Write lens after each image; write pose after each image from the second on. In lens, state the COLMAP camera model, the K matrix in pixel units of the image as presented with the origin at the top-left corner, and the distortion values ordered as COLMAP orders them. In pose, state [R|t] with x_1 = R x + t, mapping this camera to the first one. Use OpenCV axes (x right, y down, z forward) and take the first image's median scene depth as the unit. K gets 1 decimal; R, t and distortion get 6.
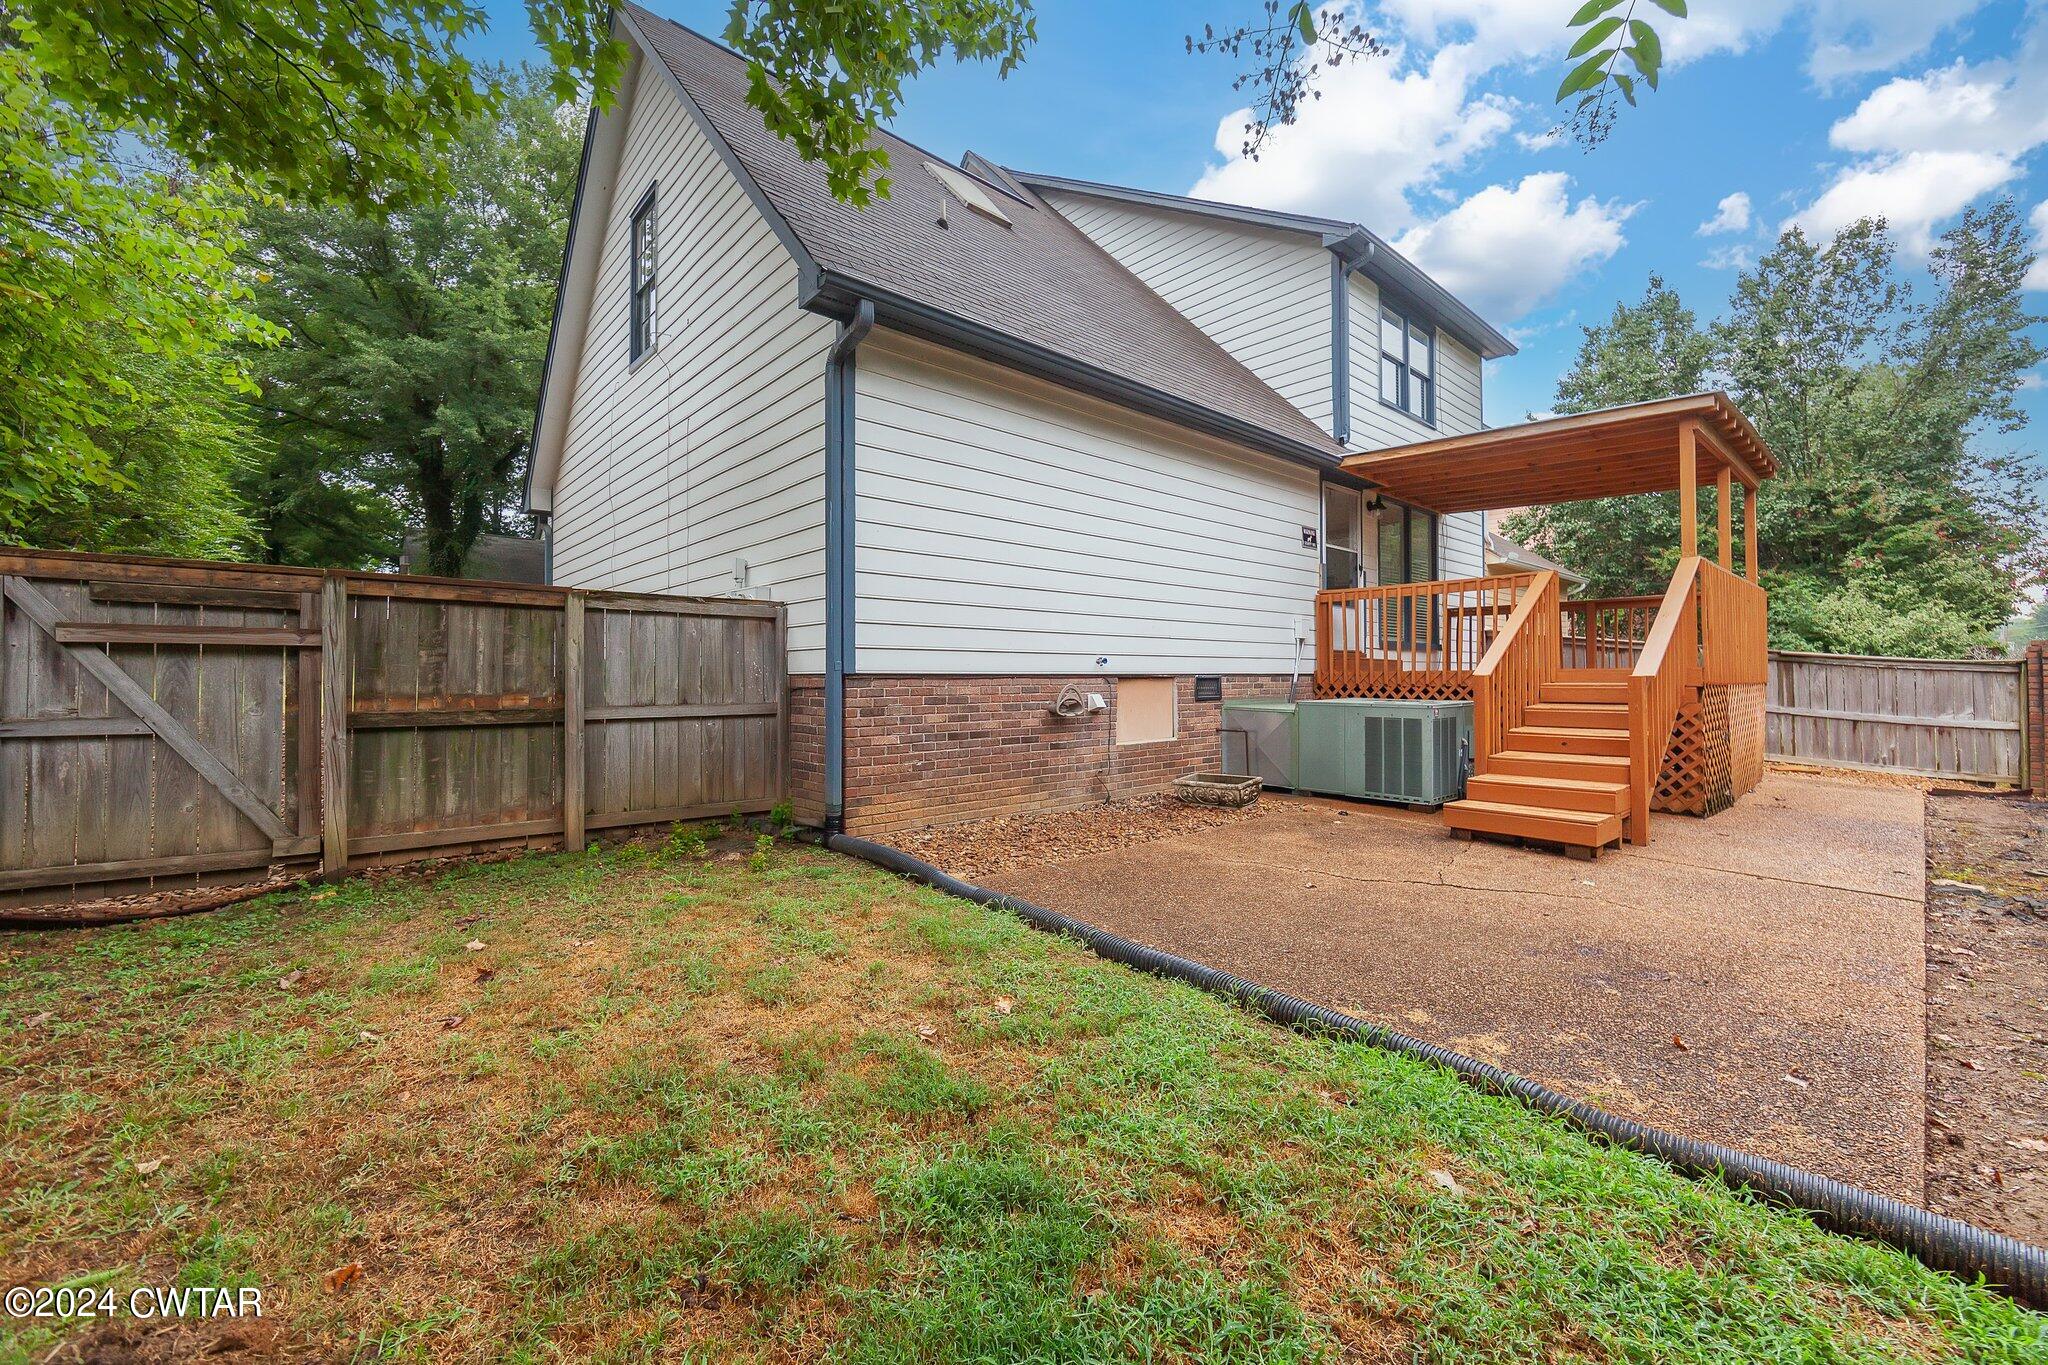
lens RADIAL K [[766.7, 0, 1024.0], [0, 766.7, 682.5], [0, 0, 1]] dist [-0.001390, -0.000236]
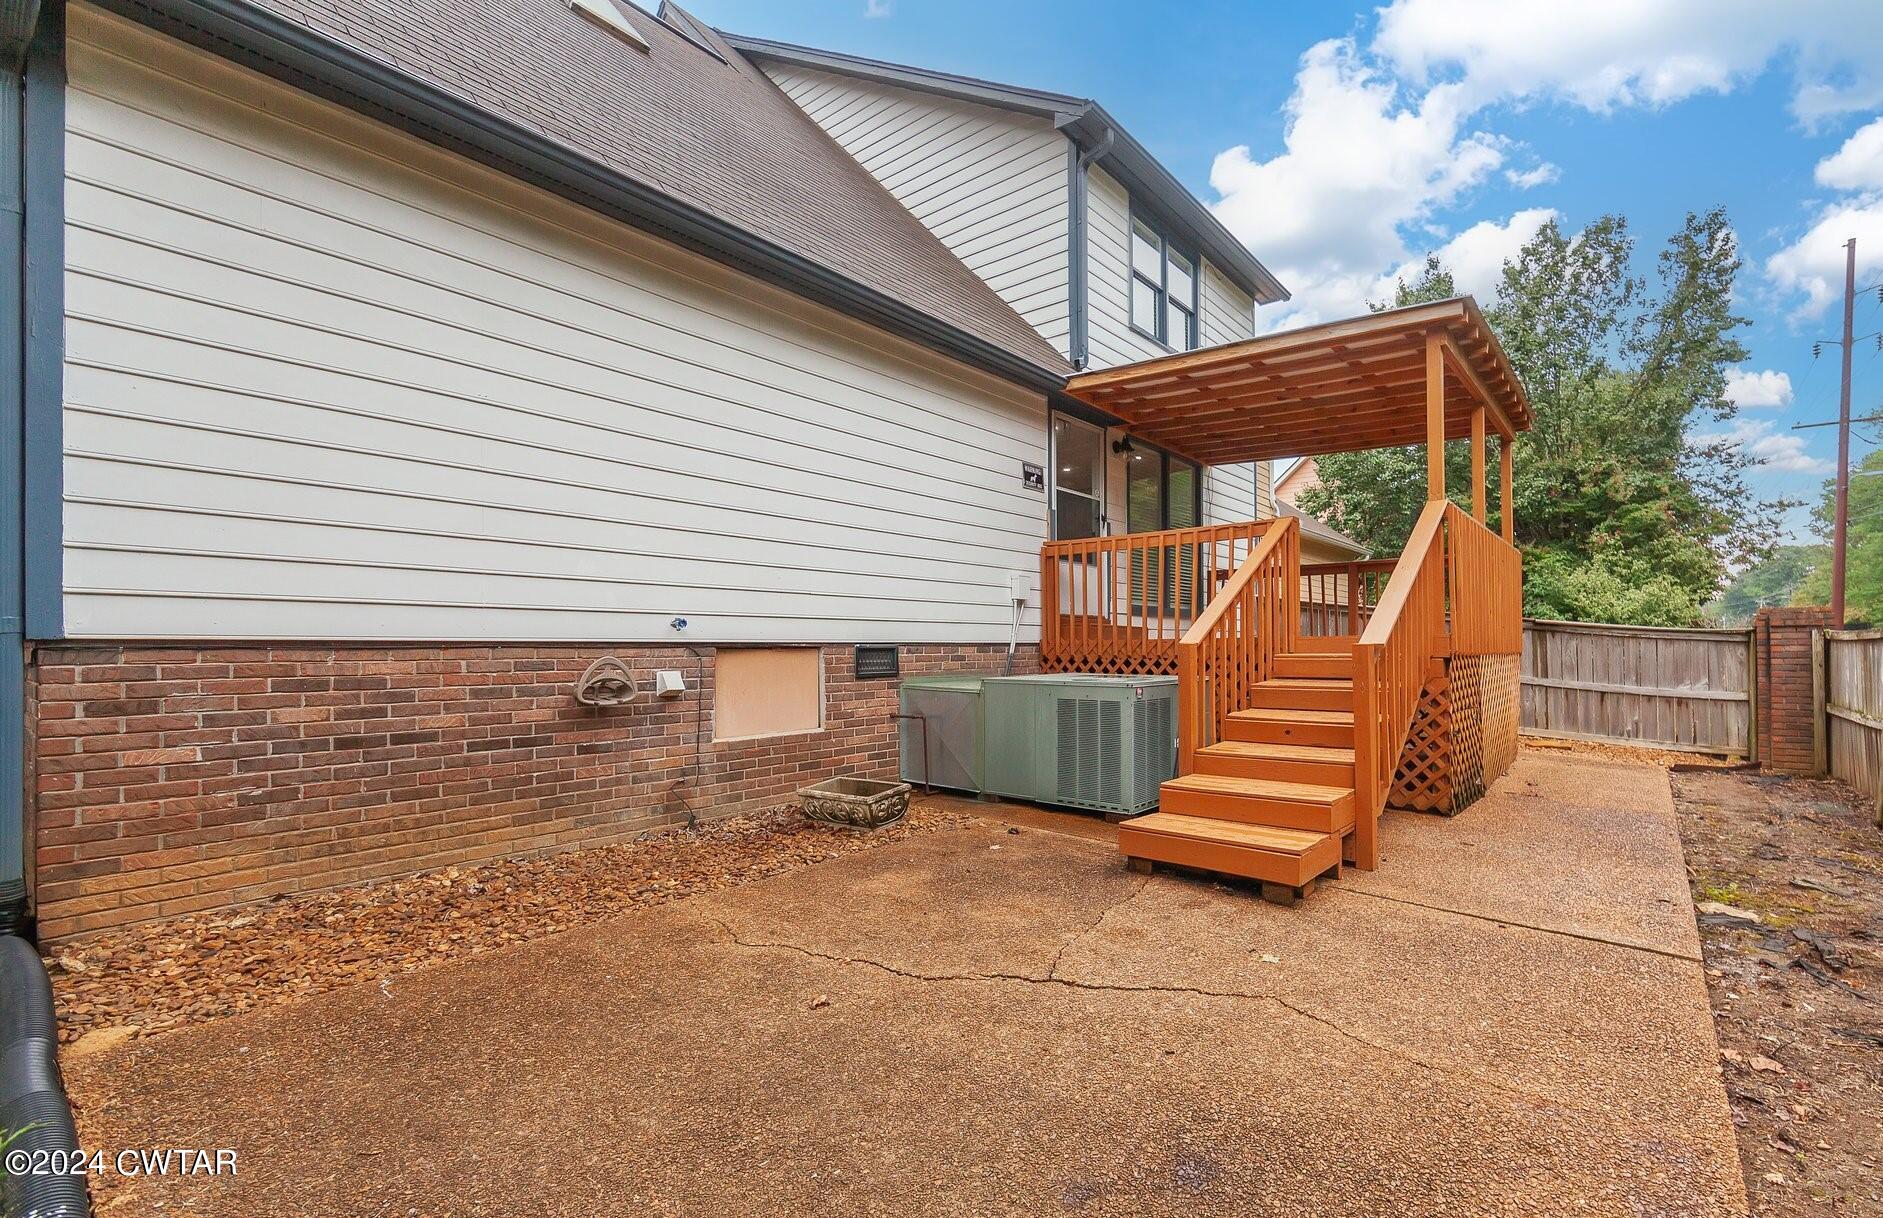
lens RADIAL K [[834.1, 0, 949.5], [0, 834.1, 659.8], [0, 0, 1]] dist [-0.001089, 0.000137]
pose [[0.986340, -0.003335, 0.164689, 0.127016], [0.002182, 0.999972, 0.007186, 0.000023], [-0.164708, -0.006728, 0.986319, 0.124403]]
